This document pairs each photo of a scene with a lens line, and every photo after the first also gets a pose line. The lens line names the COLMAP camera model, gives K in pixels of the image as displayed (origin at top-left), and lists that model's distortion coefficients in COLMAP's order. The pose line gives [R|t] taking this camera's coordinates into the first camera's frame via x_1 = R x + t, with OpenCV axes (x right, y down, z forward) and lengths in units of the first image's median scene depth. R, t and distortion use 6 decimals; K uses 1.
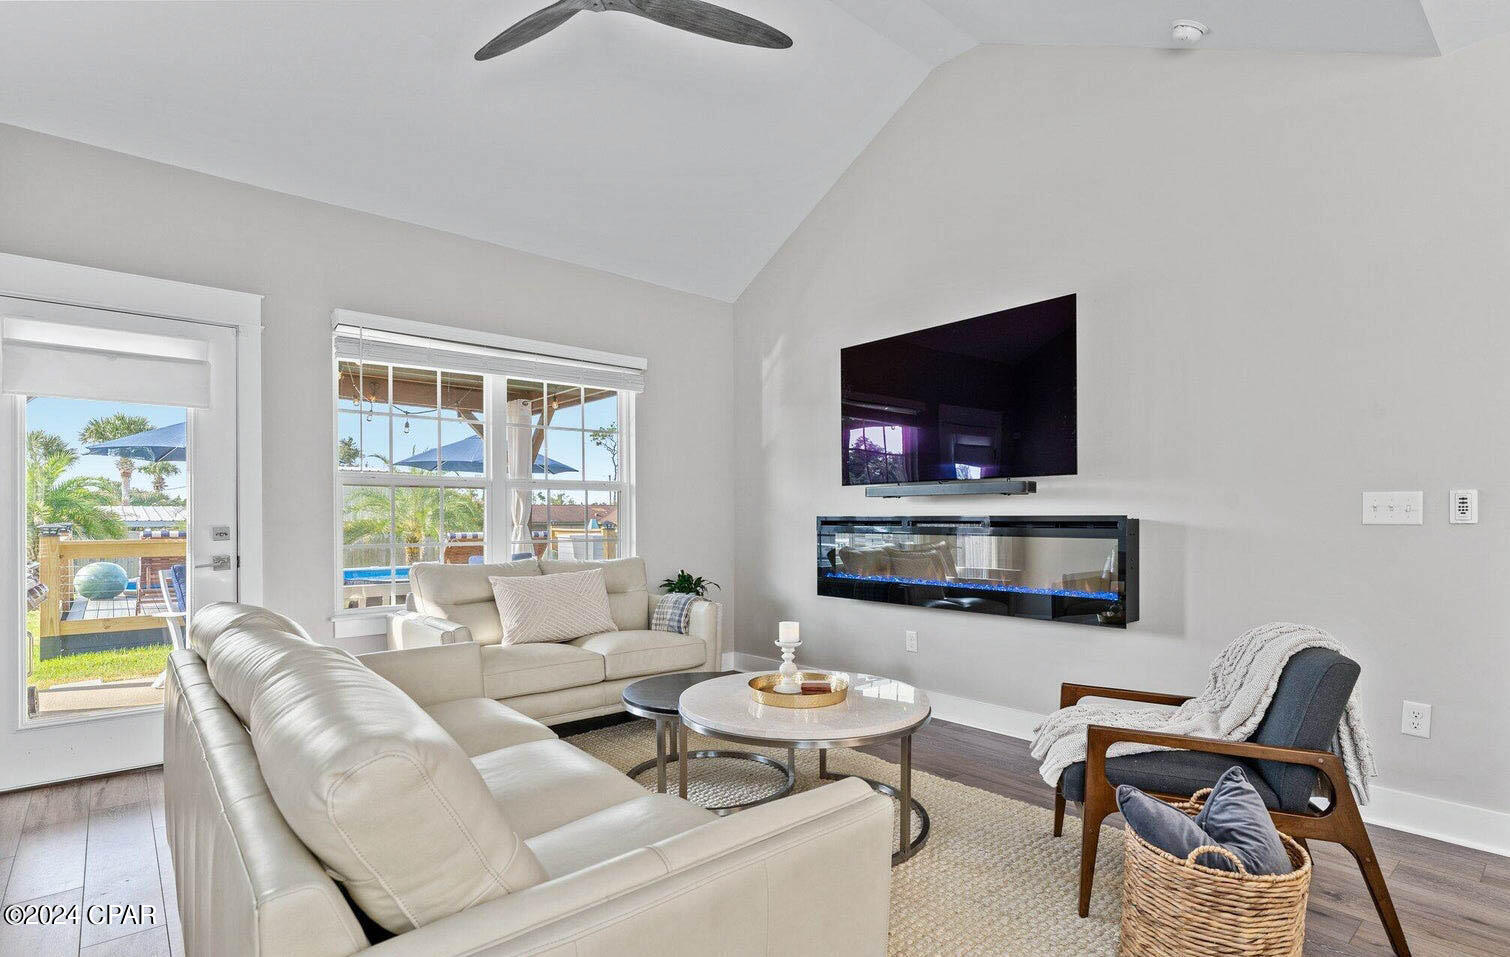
lens RADIAL K [[736.9, 0, 759.6], [0, 736.9, 489.6], [0, 0, 1]] dist [0.004961, 0.000368]
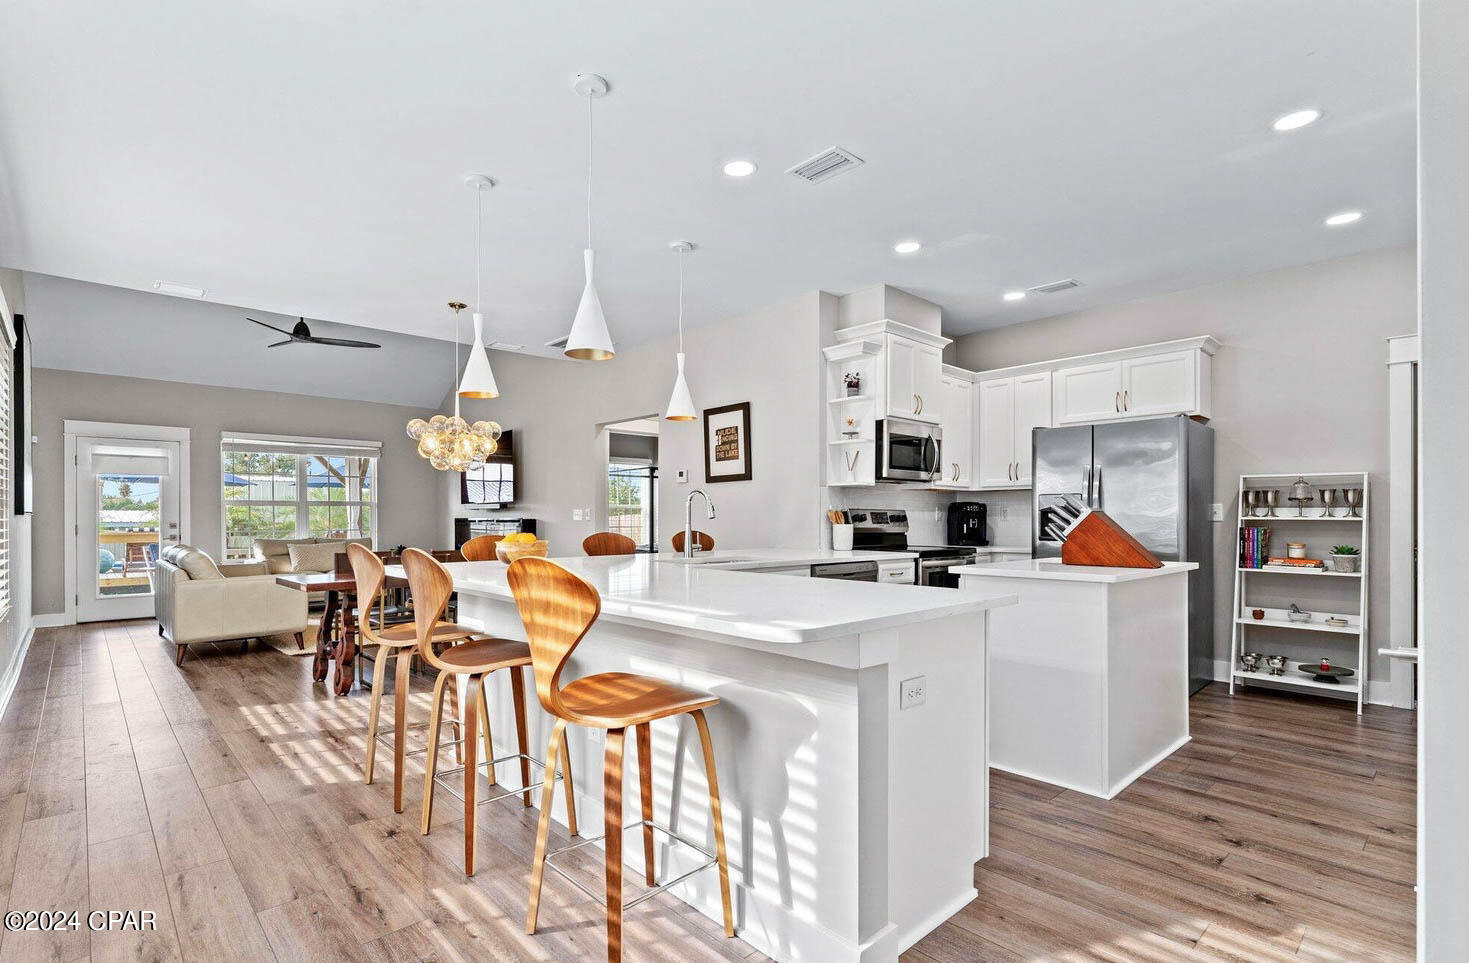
lens RADIAL K [[721.5, 0, 730.2], [0, 721.5, 494.0], [0, 0, 1]] dist [-0.006083, -0.000572]
pose [[0.999740, 0.003712, 0.022484, 0.958306], [-0.003695, 0.999993, -0.000792, -0.043863], [-0.022487, 0.000709, 0.999747, -1.281550]]
